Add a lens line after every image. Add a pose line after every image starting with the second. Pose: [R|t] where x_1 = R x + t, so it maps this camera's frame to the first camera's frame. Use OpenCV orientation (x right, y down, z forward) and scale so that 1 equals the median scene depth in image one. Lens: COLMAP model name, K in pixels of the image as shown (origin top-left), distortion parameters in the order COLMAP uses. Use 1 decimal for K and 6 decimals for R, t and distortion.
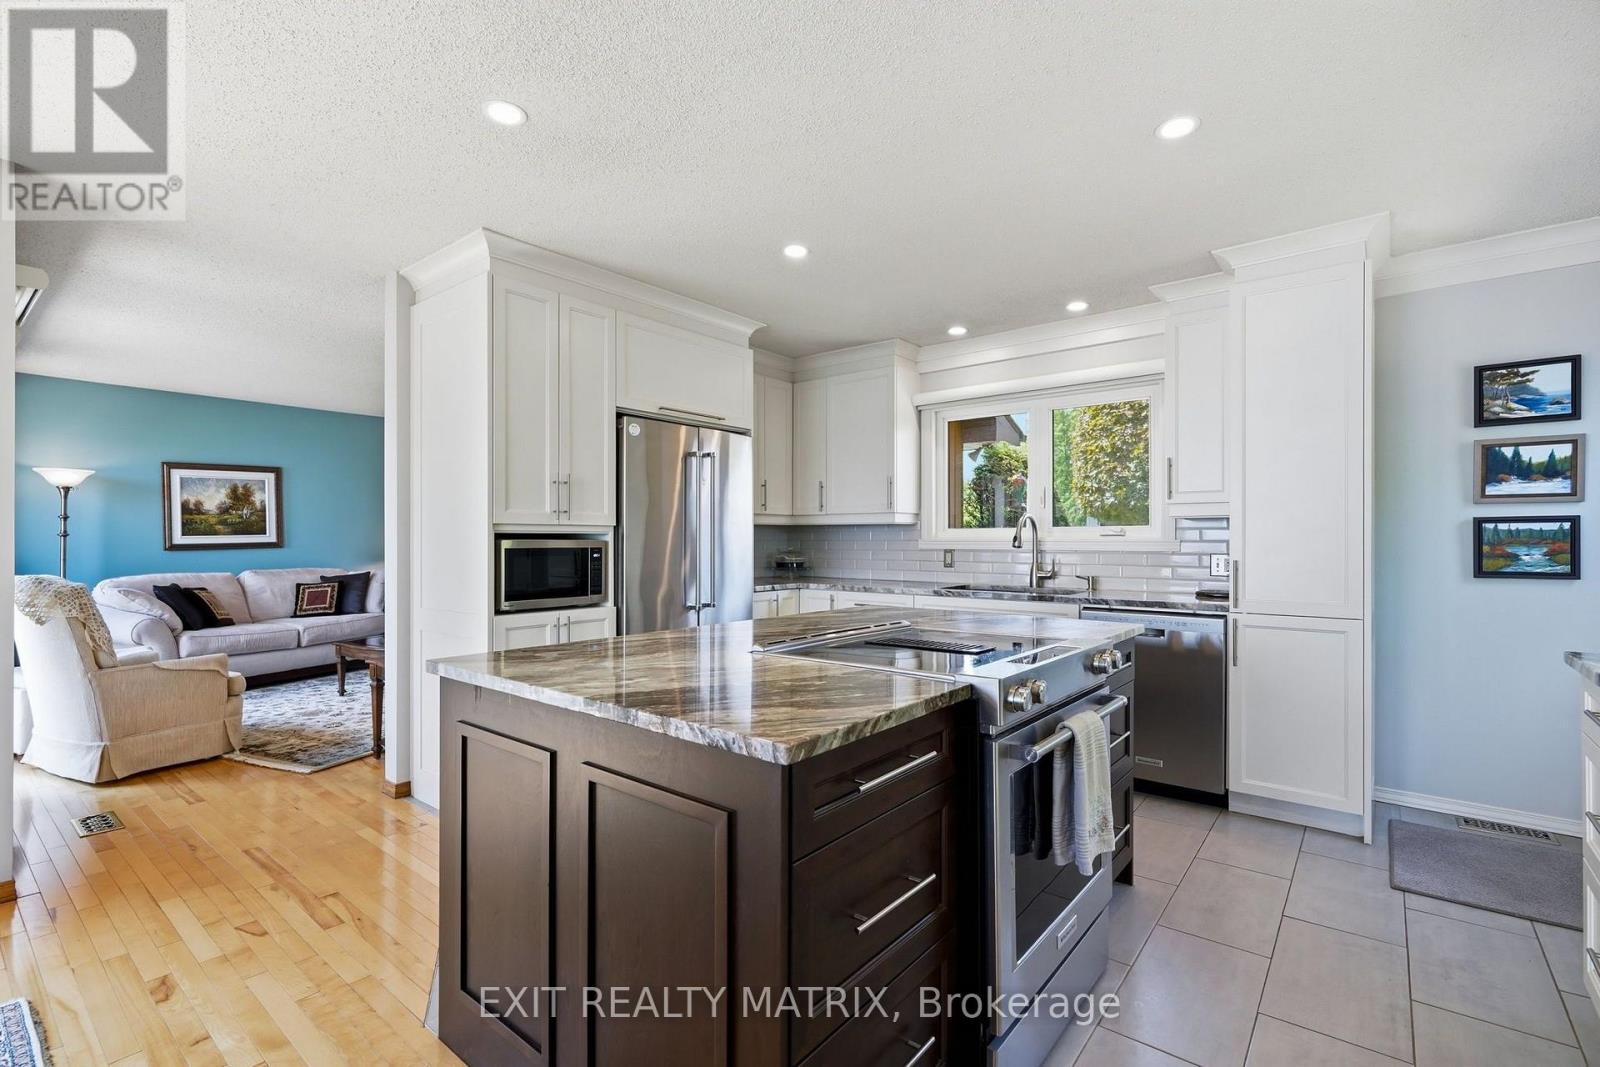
lens RADIAL K [[737.9, 0, 793.5], [0, 737.9, 542.6], [0, 0, 1]] dist [-0.002446, 0.003584]
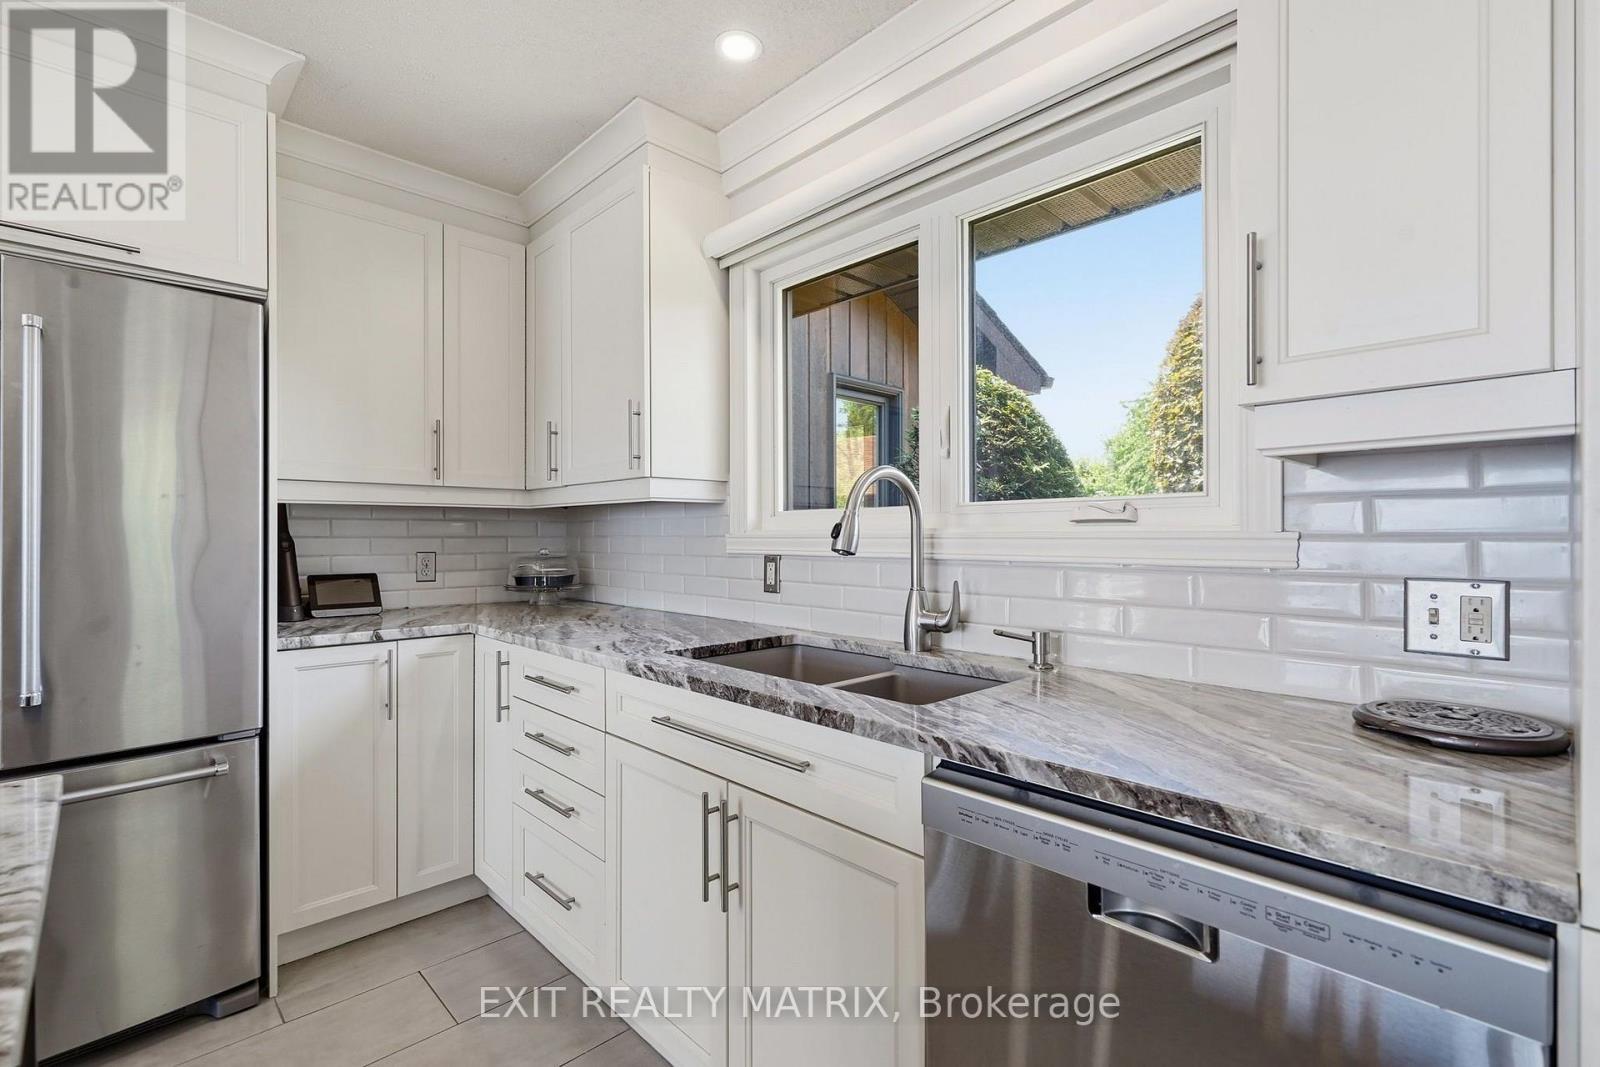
lens RADIAL K [[737.9, 0, 799.5], [0, 737.9, 539.2], [0, 0, 1]] dist [-0.002446, 0.003584]
pose [[0.993180, -0.000722, -0.116592, 0.326164], [0.000796, 1.000000, 0.000586, -0.001004], [0.116592, -0.000675, 0.993180, 0.617283]]
